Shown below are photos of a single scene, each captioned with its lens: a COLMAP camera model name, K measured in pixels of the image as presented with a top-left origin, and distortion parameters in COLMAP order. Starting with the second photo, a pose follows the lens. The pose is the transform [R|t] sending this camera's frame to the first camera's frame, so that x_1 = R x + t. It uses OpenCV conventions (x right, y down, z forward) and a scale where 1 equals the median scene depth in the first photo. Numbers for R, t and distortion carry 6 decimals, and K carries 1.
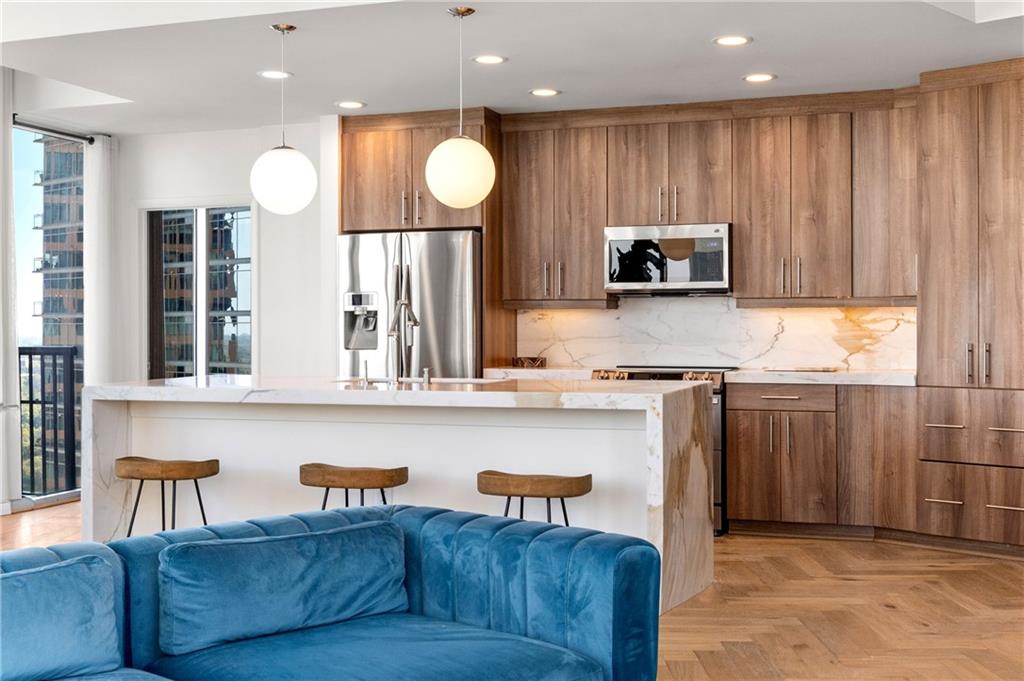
lens RADIAL K [[1242.0, 0, 512.6], [0, 1242.0, 340.3], [0, 0, 1]] dist [-0.027187, 0.000000]
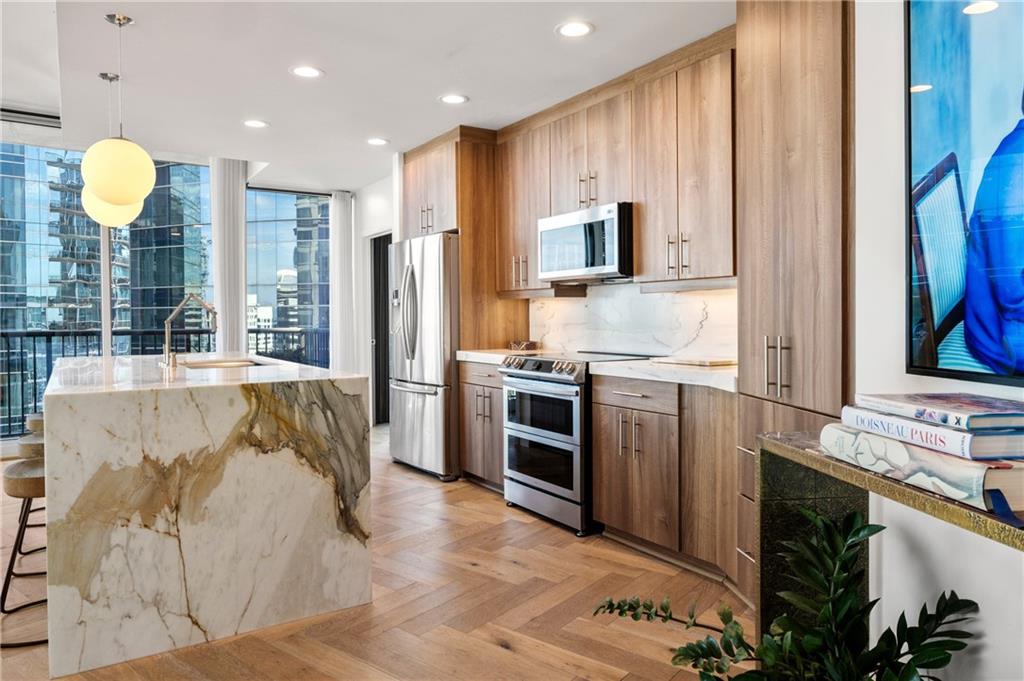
lens RADIAL K [[688.7, 0, 508.7], [0, 688.7, 334.0], [0, 0, 1]] dist [-0.006306, 0.000600]
pose [[0.784323, 0.012655, -0.620223, 0.423794], [-0.000750, 0.999811, 0.019451, -0.005394], [0.620352, -0.014790, 0.784184, 0.532483]]
